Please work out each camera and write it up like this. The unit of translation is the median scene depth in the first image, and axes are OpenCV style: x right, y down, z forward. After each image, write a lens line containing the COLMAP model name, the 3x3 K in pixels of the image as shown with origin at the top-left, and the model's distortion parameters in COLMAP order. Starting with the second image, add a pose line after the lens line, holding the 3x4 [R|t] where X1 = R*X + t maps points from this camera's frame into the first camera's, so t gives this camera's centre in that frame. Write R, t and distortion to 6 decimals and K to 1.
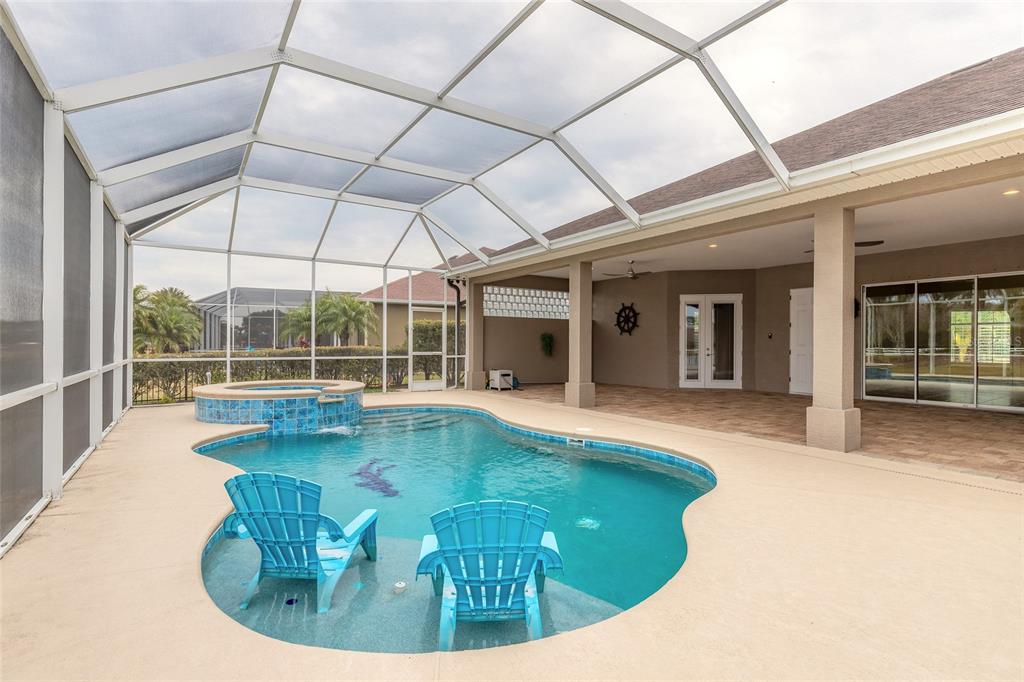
lens RADIAL K [[495.7, 0, 512.0], [0, 495.7, 341.0], [0, 0, 1]] dist [0.004527, 0.000145]
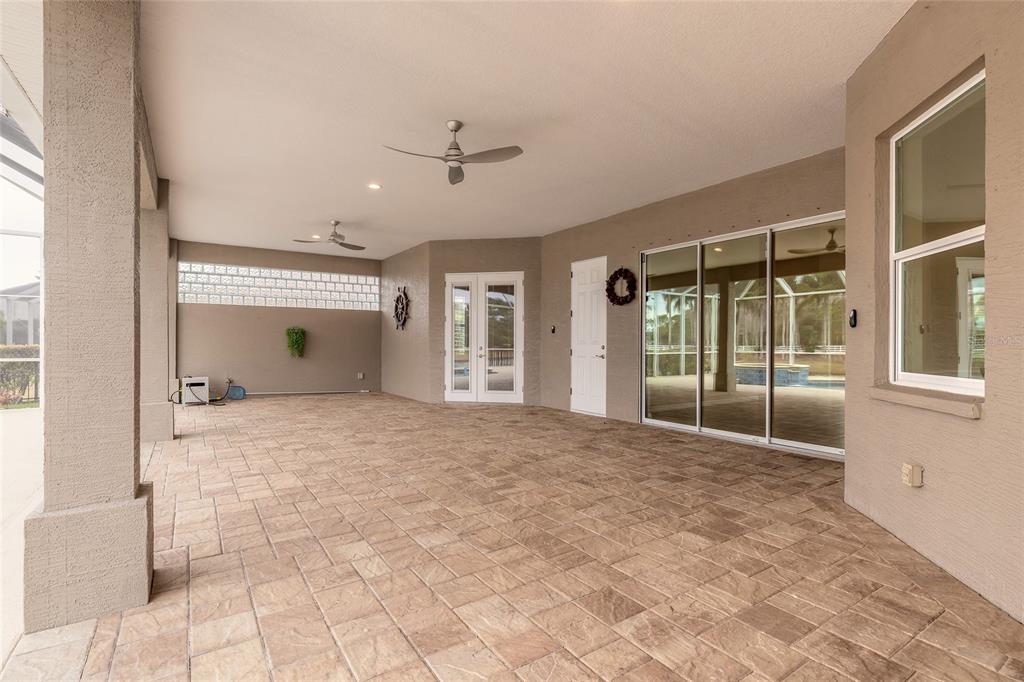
lens RADIAL K [[495.7, 0, 512.0], [0, 495.7, 341.0], [0, 0, 1]] dist [0.004527, 0.000145]
pose [[0.999991, -0.000718, -0.004172, 0.441458], [0.000727, 0.999998, 0.001968, 0.004535], [0.004170, -0.001971, 0.999989, 0.274314]]
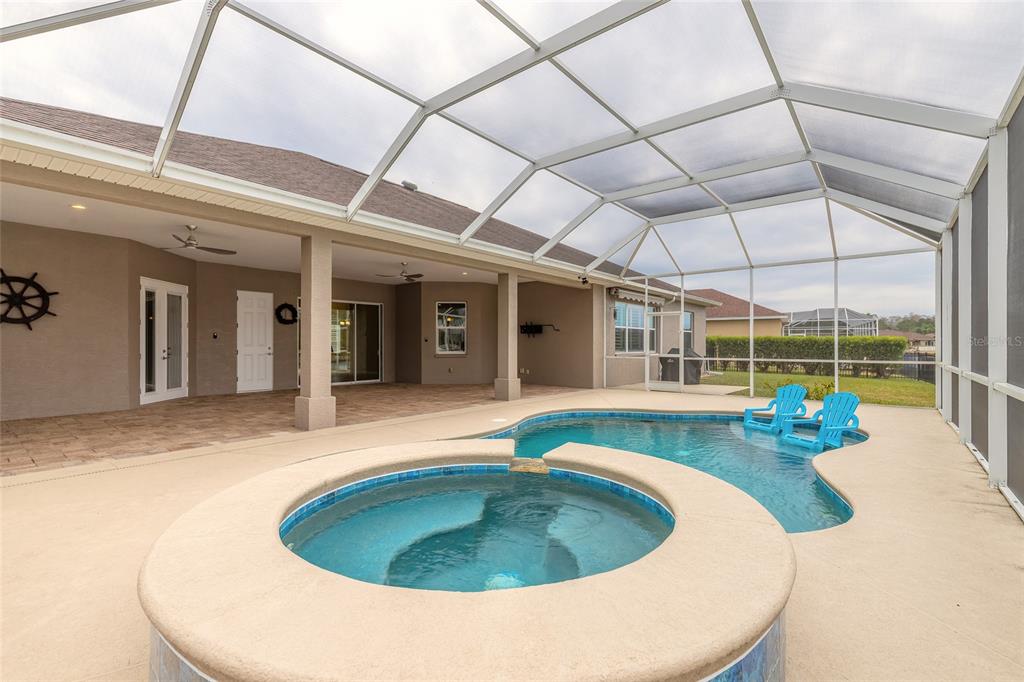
lens RADIAL K [[462.2, 0, 512.0], [0, 462.2, 341.0], [0, 0, 1]] dist [-0.000511, -0.000017]
pose [[-0.300453, 0.007331, 0.953768, -0.469437], [-0.002540, 0.999961, -0.008486, 0.005463], [-0.953793, -0.004972, -0.300423, 0.689083]]
